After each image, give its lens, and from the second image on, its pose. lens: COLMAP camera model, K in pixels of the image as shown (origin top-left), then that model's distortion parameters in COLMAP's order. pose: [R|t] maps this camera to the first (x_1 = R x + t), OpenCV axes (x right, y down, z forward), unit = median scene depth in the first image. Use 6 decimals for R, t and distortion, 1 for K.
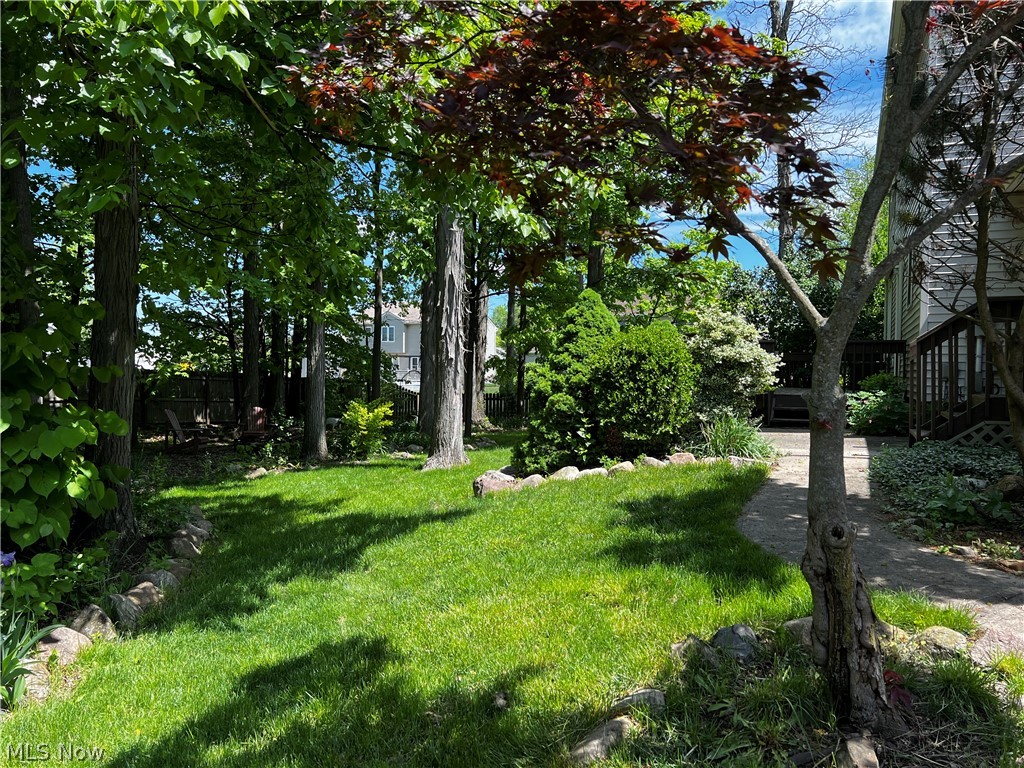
lens RADIAL K [[768.8, 0, 500.6], [0, 768.8, 386.5], [0, 0, 1]] dist [0.041499, -0.076509]
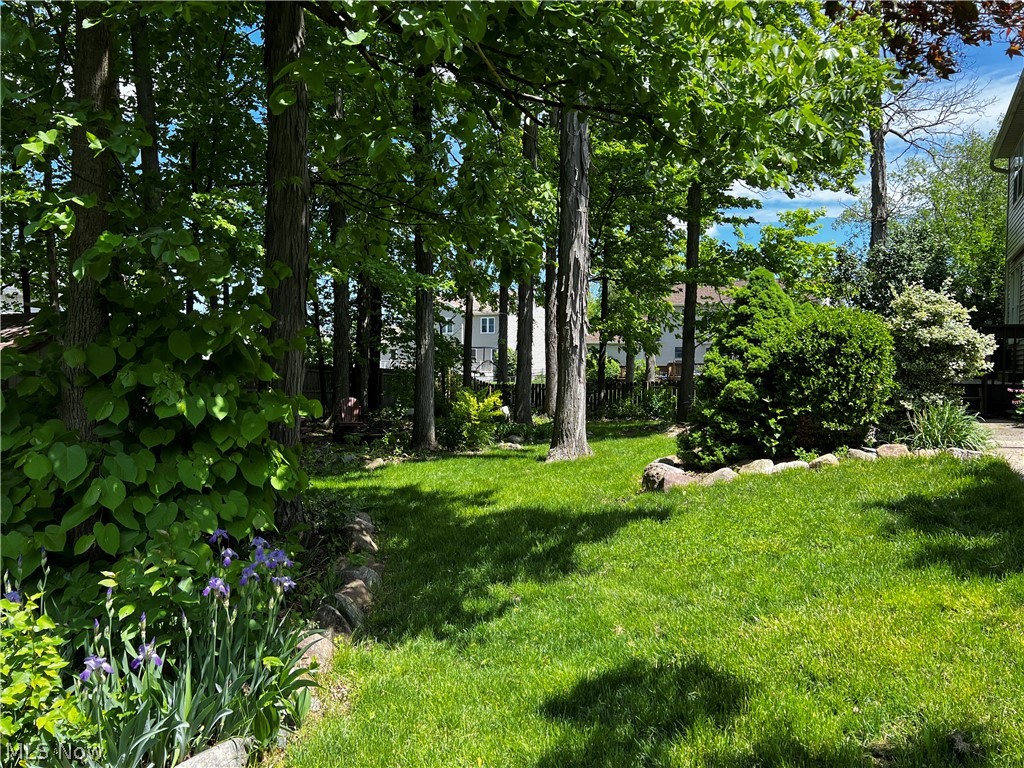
lens RADIAL K [[768.8, 0, 508.4], [0, 768.8, 390.7], [0, 0, 1]] dist [0.041499, -0.076509]
pose [[0.997853, -0.000846, -0.065485, -0.151777], [0.001932, 0.999862, 0.016519, 0.006397], [0.065462, -0.016610, 0.997717, 0.061638]]
